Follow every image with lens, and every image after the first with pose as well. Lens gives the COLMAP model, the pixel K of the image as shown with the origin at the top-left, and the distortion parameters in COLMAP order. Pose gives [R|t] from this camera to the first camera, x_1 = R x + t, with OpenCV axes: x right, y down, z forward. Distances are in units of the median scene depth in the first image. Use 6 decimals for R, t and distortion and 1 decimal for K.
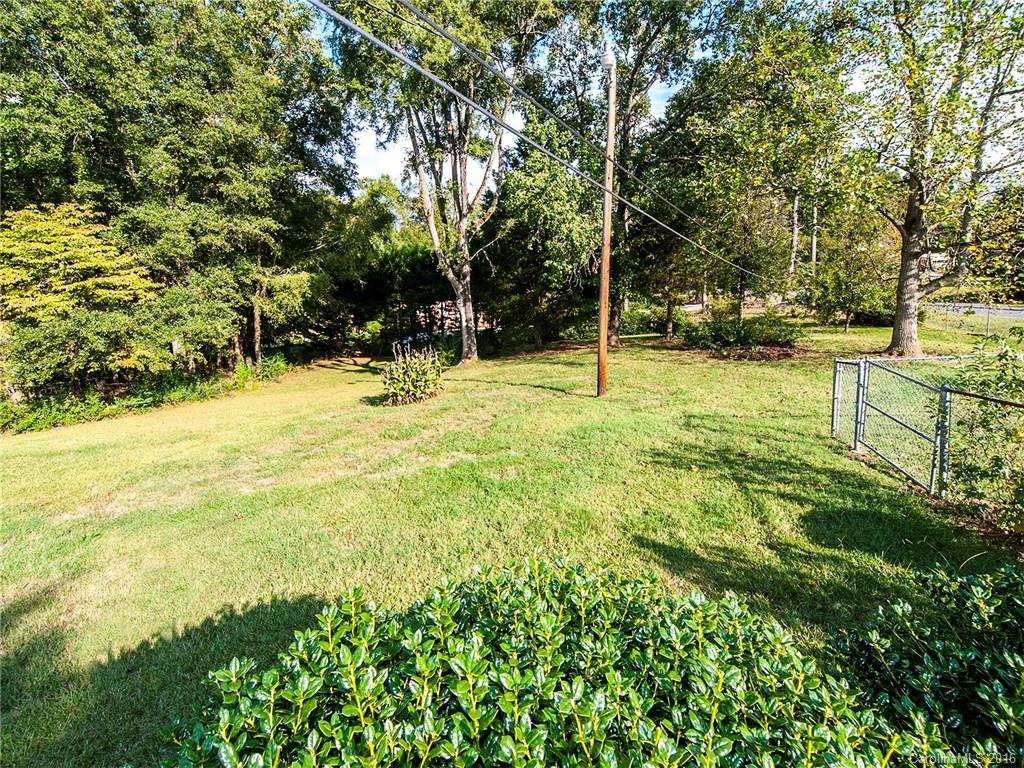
lens RADIAL K [[469.4, 0, 504.9], [0, 469.4, 330.6], [0, 0, 1]] dist [0.014991, -0.002252]
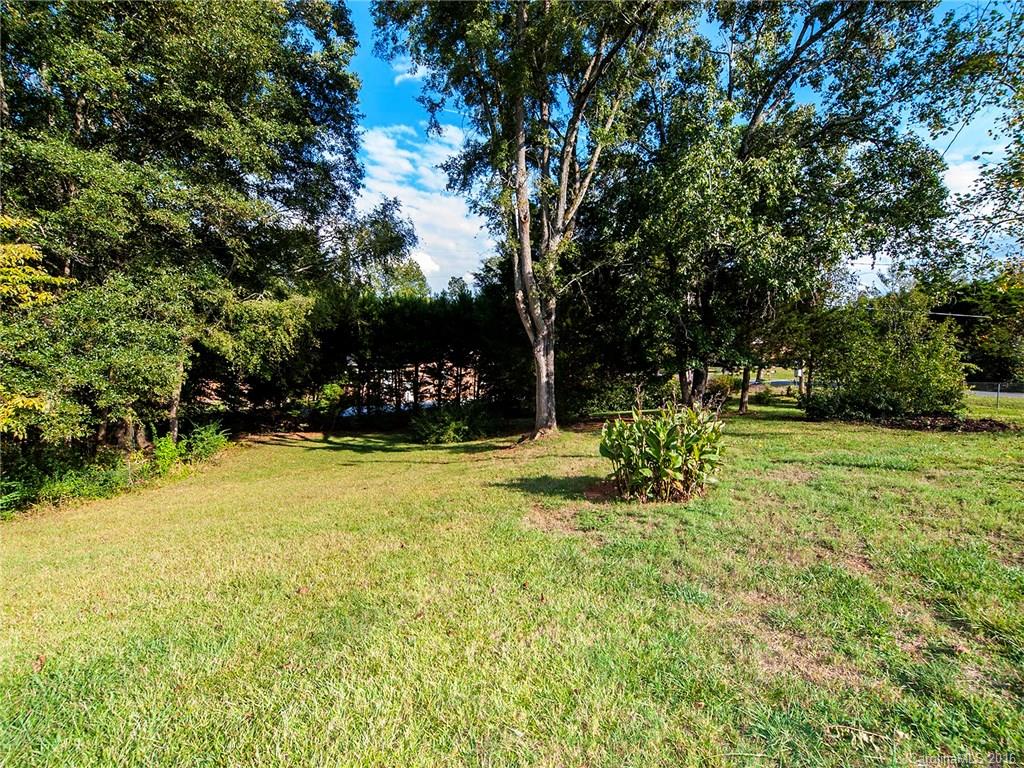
lens RADIAL K [[471.4, 0, 512.8], [0, 471.4, 377.2], [0, 0, 1]] dist [0.003555, 0.000706]
pose [[0.966101, 0.038324, 0.255302, -0.333555], [-0.018523, 0.996661, -0.079517, 0.042485], [-0.257497, 0.072092, 0.963586, 0.321797]]
